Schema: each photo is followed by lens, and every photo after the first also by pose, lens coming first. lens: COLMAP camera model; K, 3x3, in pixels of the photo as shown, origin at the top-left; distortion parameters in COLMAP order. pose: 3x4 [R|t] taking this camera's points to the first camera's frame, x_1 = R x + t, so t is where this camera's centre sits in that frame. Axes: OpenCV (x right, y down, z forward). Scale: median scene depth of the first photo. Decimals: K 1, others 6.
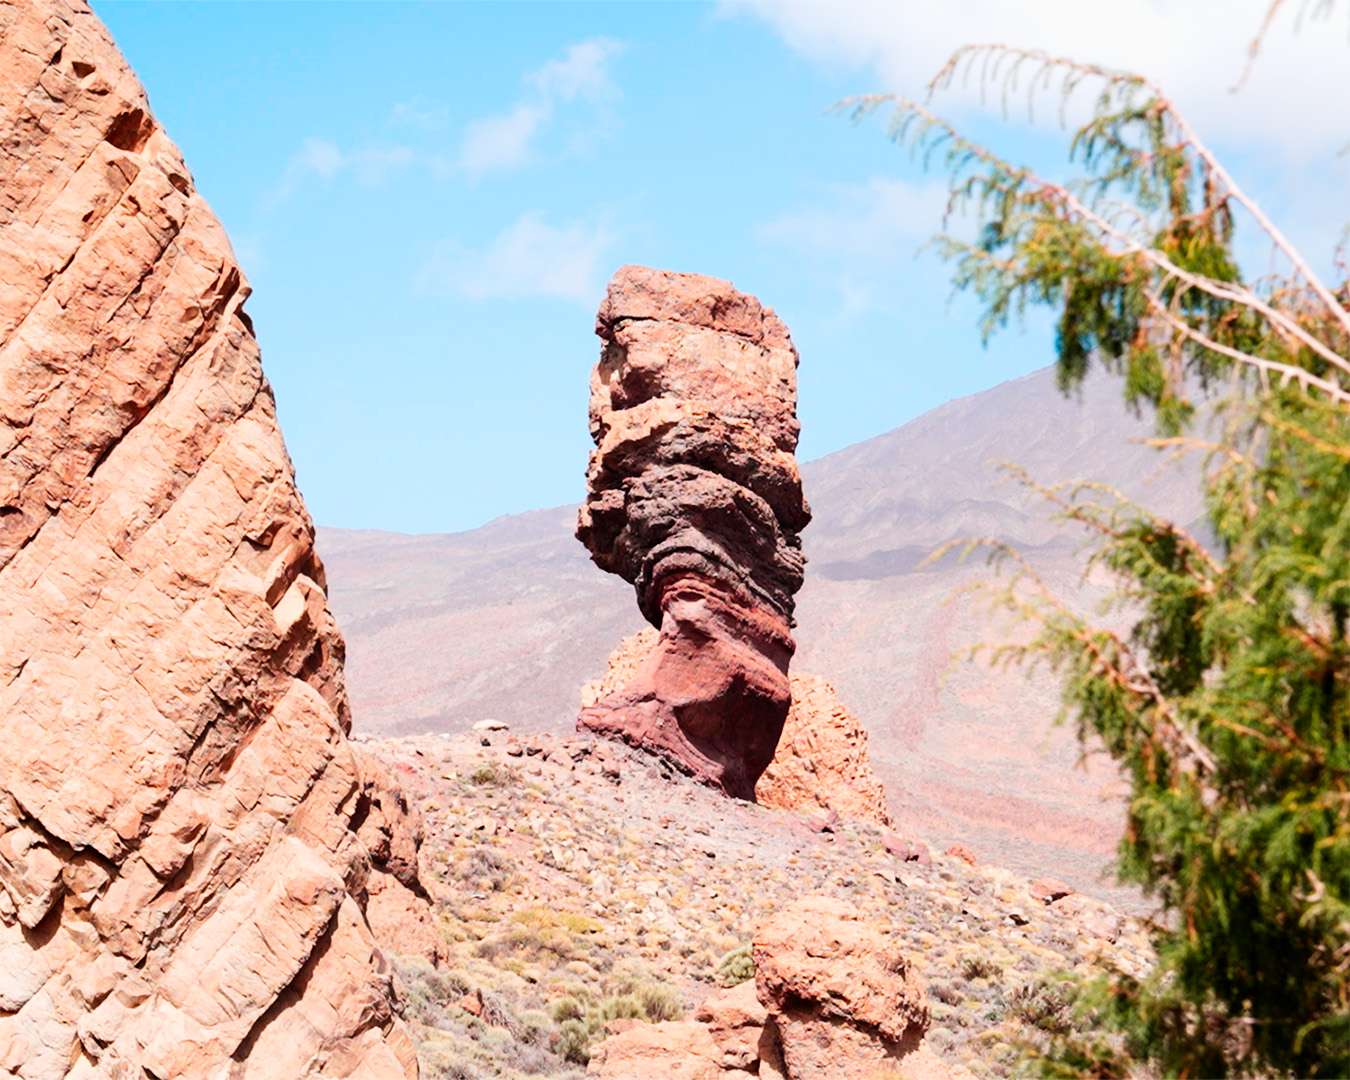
lens RADIAL K [[3700.7, 0, 675.0], [0, 3700.7, 540.0], [0, 0, 1]] dist [0.182492, -2.474579]
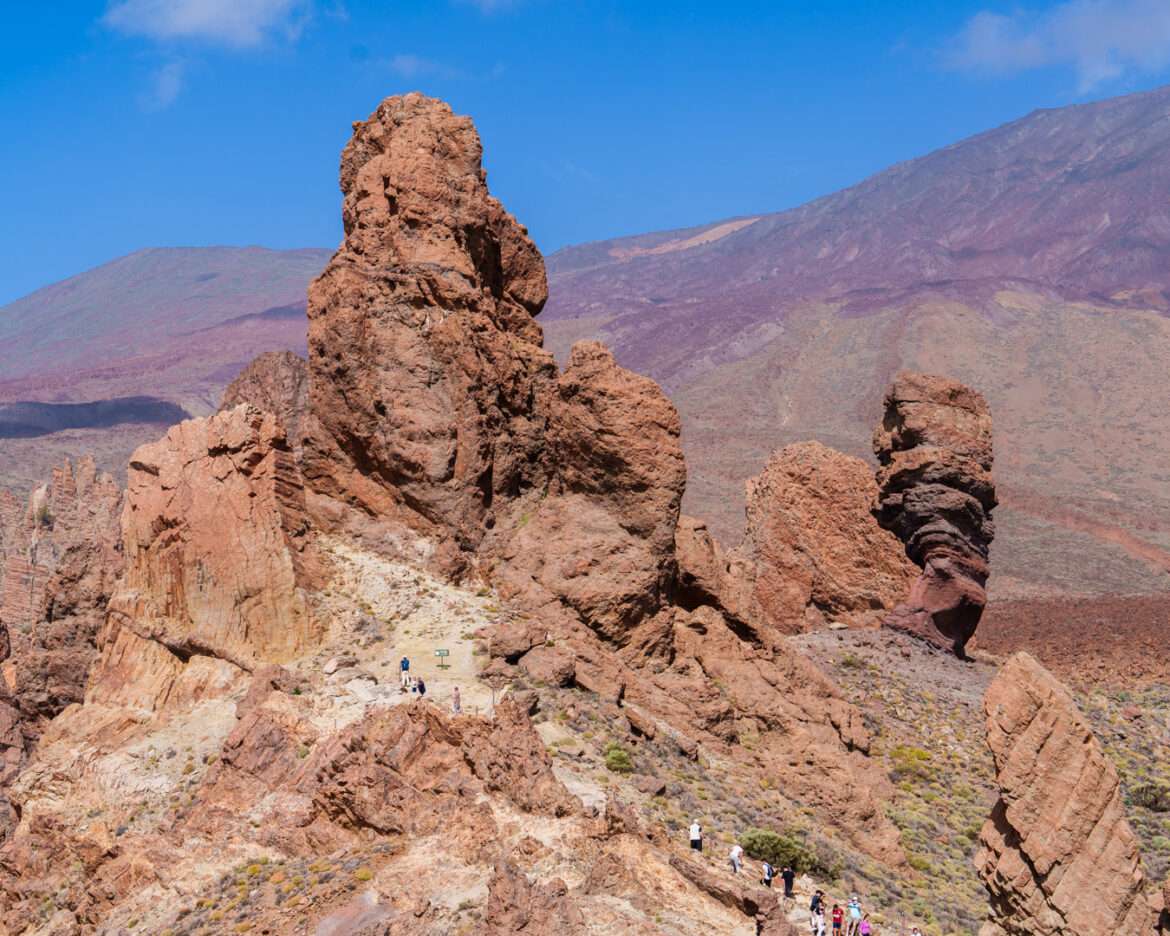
lens RADIAL K [[3207.3, 0, 585.0], [0, 3207.3, 468.0], [0, 0, 1]] dist [0.182492, -2.474579]
pose [[0.999835, 0.003332, 0.017844, -0.204644], [-0.005397, 0.993119, 0.116985, -0.217218], [-0.017332, -0.117062, 0.992973, -0.609833]]
